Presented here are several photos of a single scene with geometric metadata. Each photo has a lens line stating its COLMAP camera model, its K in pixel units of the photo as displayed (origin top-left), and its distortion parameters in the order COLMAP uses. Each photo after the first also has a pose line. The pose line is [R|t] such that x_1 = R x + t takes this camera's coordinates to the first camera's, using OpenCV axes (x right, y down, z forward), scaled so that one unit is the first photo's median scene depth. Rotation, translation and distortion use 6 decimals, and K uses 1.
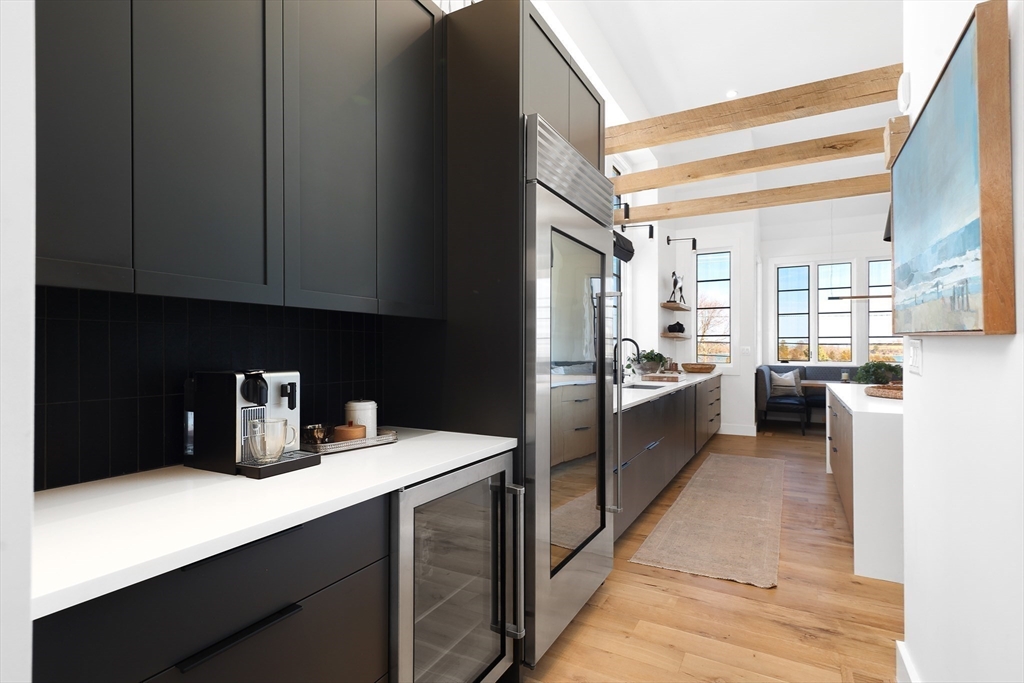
lens RADIAL K [[503.8, 0, 512.0], [0, 503.8, 340.0], [0, 0, 1]] dist [0.001592, -0.001265]
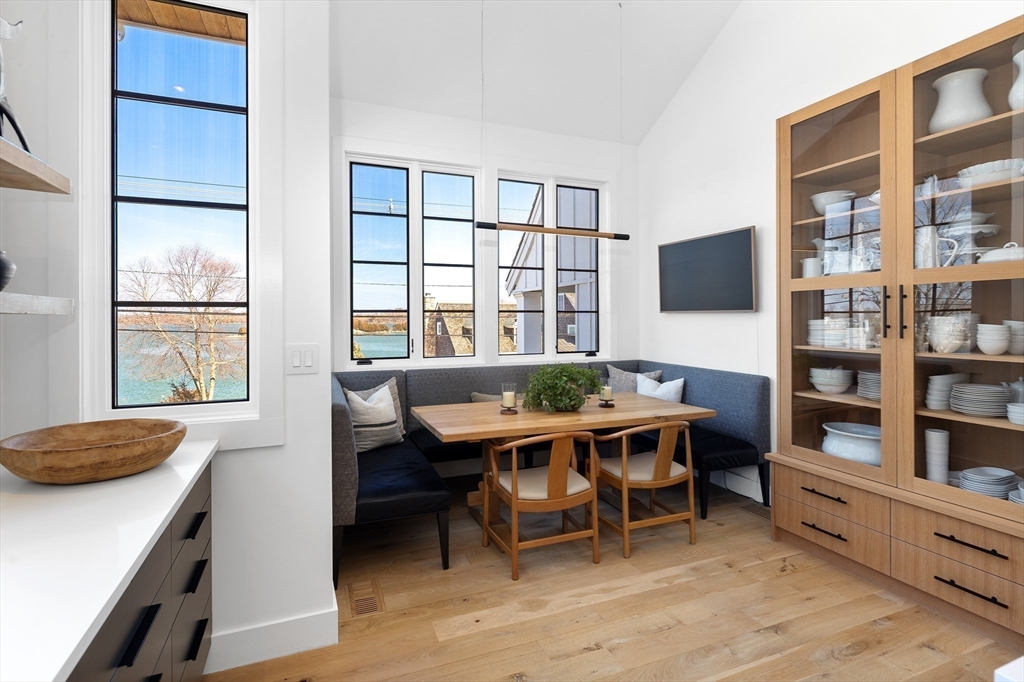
lens RADIAL K [[503.8, 0, 508.3], [0, 503.8, 310.8], [0, 0, 1]] dist [0.001592, -0.001265]
pose [[0.631105, -0.000111, 0.775697, 0.263033], [0.001334, 0.999999, -0.000943, -0.004817], [-0.775696, 0.001630, 0.631104, 0.608856]]
